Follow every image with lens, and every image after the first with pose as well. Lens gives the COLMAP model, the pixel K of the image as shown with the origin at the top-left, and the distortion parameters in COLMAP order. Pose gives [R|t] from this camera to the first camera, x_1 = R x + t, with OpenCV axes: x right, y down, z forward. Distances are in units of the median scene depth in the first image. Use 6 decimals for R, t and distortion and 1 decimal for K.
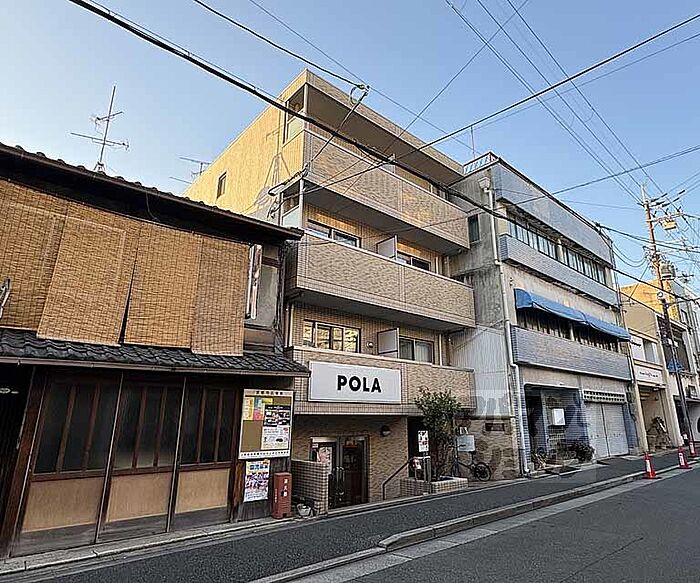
lens RADIAL K [[435.8, 0, 370.4], [0, 435.8, 292.4], [0, 0, 1]] dist [-0.000542, 0.000196]
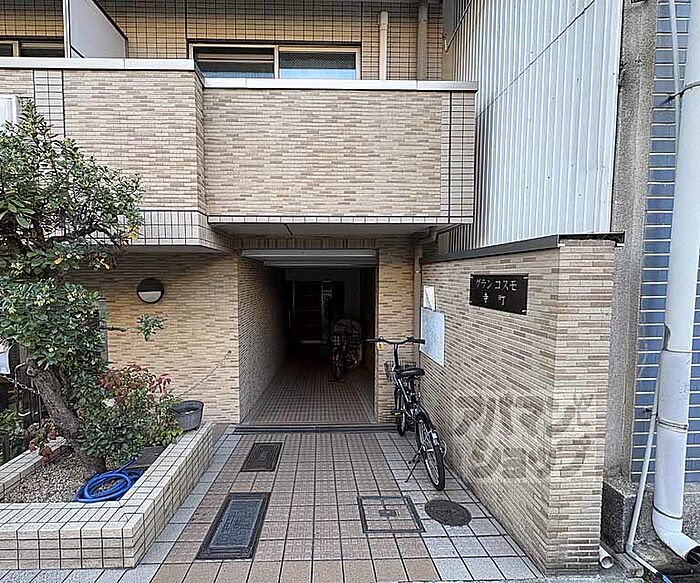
lens RADIAL K [[314.4, 0, 327.6], [0, 314.4, 293.9], [0, 0, 1]] dist [-0.000960, -0.000088]
pose [[0.756696, 0.042167, -0.652406, 0.344739], [0.179667, 0.946081, 0.269536, 0.267561], [0.628594, -0.321173, 0.708320, 0.883113]]
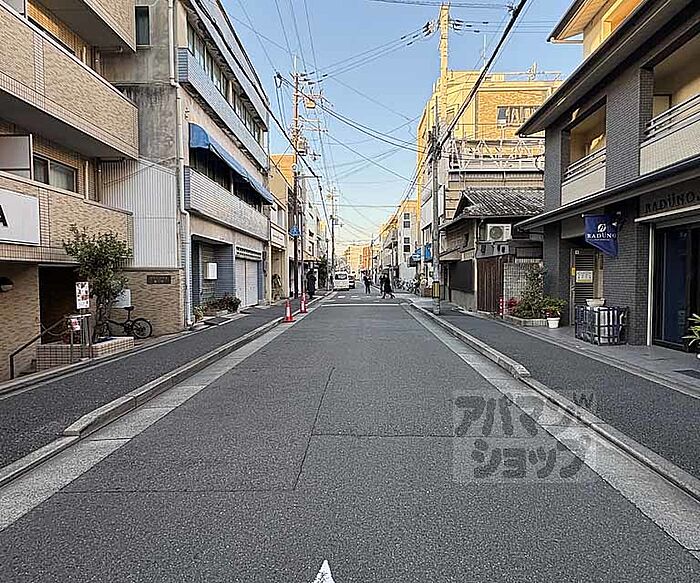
lens RADIAL K [[435.8, 0, 353.3], [0, 435.8, 292.6], [0, 0, 1]] dist [-0.000542, 0.000196]
pose [[0.687841, -0.024972, 0.725432, -0.084655], [-0.199267, 0.954514, 0.221799, 0.066270], [-0.697974, -0.297117, 0.651578, 0.160225]]
